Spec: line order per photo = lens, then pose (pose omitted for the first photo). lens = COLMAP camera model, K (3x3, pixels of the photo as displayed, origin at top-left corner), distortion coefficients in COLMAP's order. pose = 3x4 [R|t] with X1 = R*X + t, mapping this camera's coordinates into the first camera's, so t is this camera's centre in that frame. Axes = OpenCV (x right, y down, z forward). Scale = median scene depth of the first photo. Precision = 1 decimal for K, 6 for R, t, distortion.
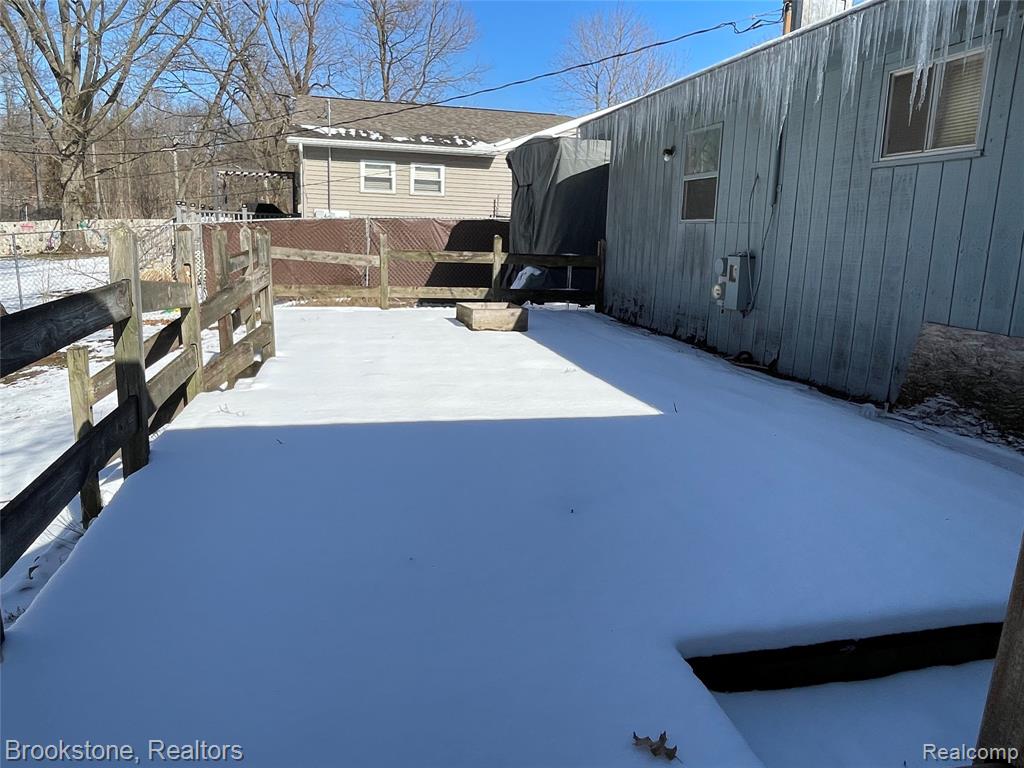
lens RADIAL K [[708.8, 0, 512.1], [0, 708.8, 367.9], [0, 0, 1]] dist [0.046536, -0.060106]
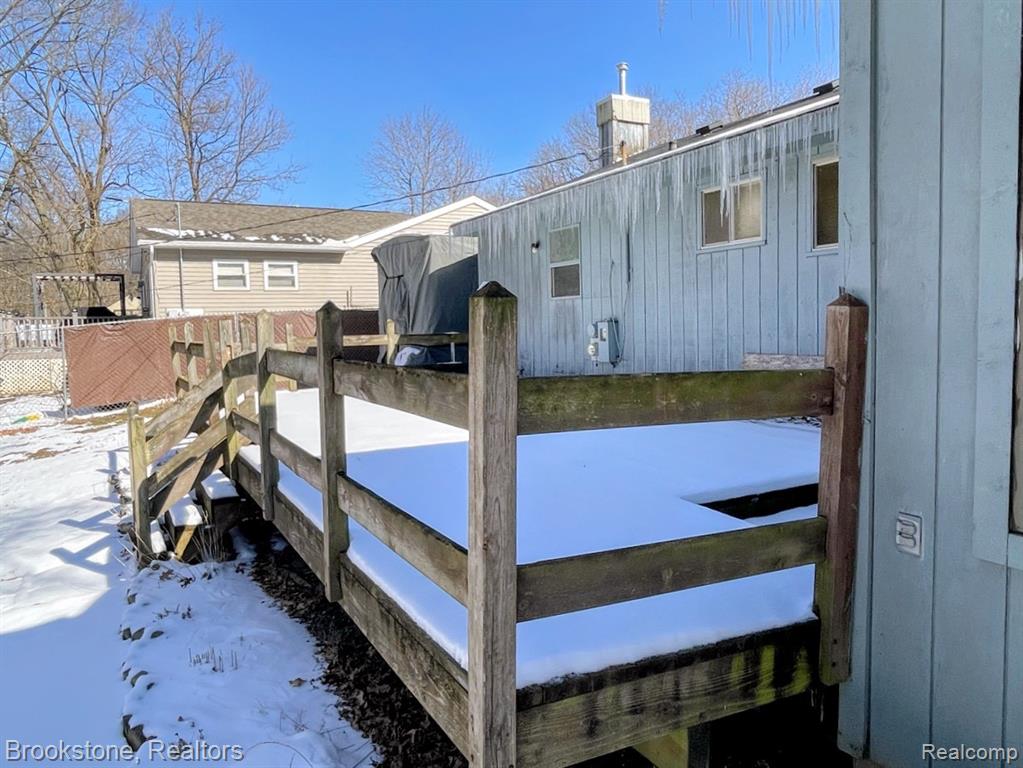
lens RADIAL K [[708.1, 0, 511.6], [0, 708.1, 367.9], [0, 0, 1]] dist [0.046536, -0.060106]
pose [[0.968770, -0.072366, 0.237168, -0.099919], [0.100459, 0.988999, -0.108579, 0.031260], [-0.226701, 0.129013, 0.965382, -0.126866]]
